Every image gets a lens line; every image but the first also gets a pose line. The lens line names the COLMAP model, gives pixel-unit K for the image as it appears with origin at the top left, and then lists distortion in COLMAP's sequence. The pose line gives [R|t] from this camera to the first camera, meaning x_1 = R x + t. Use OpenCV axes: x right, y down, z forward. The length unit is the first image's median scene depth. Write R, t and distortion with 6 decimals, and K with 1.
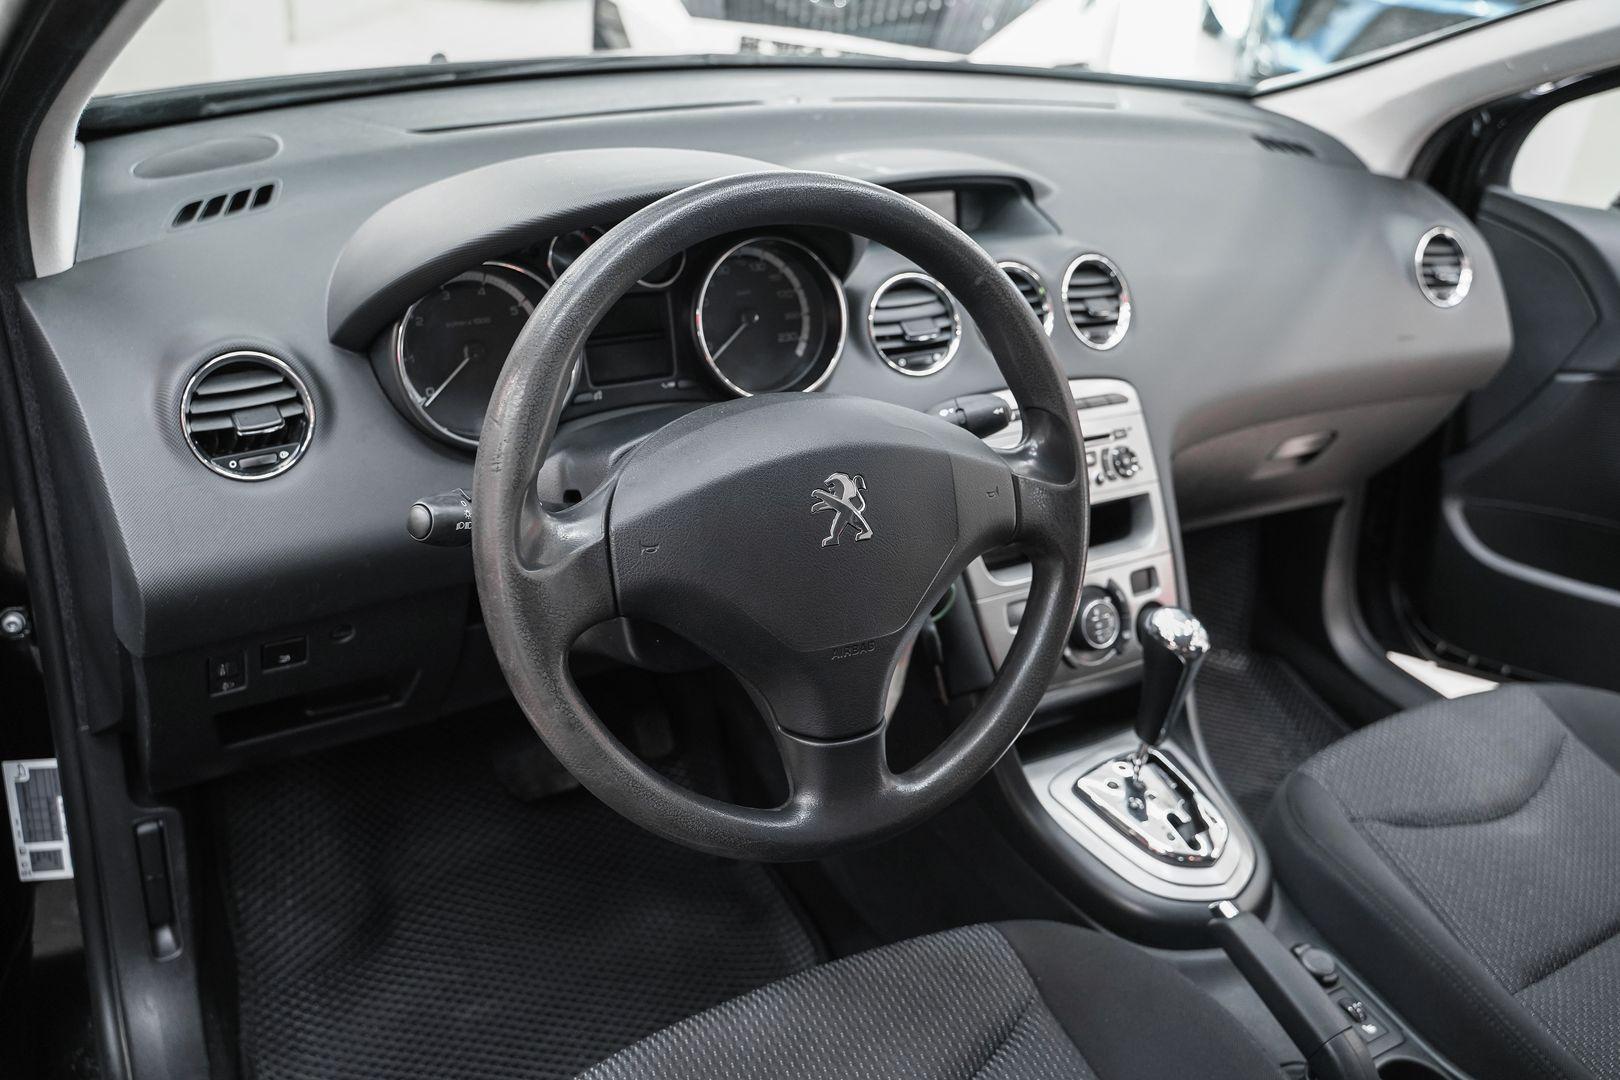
lens RADIAL K [[1321.4, 0, 810.0], [0, 1321.4, 540.0], [0, 0, 1]] dist [-0.131892, 0.120338]
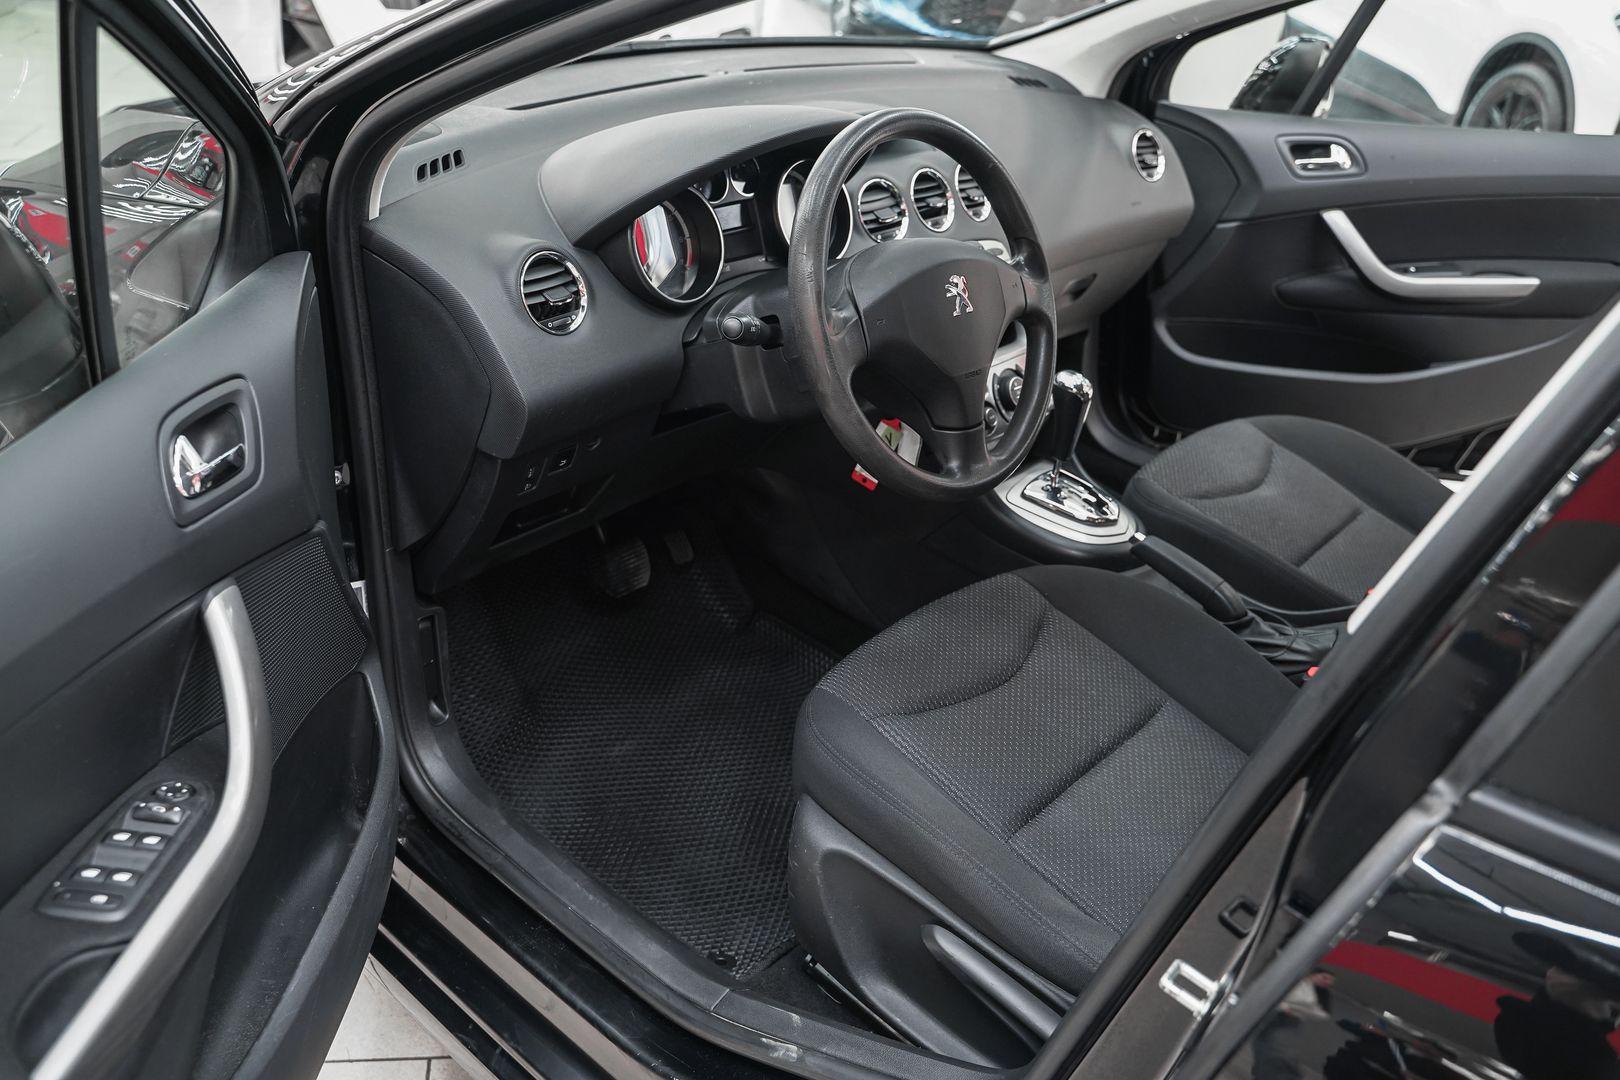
lens RADIAL K [[1321.4, 0, 810.0], [0, 1321.4, 540.0], [0, 0, 1]] dist [-0.131892, 0.120338]
pose [[0.947437, -0.159959, 0.277086, -0.450271], [0.153536, 0.987124, 0.044873, 0.122703], [-0.280696, 0.000028, 0.959797, -0.412027]]
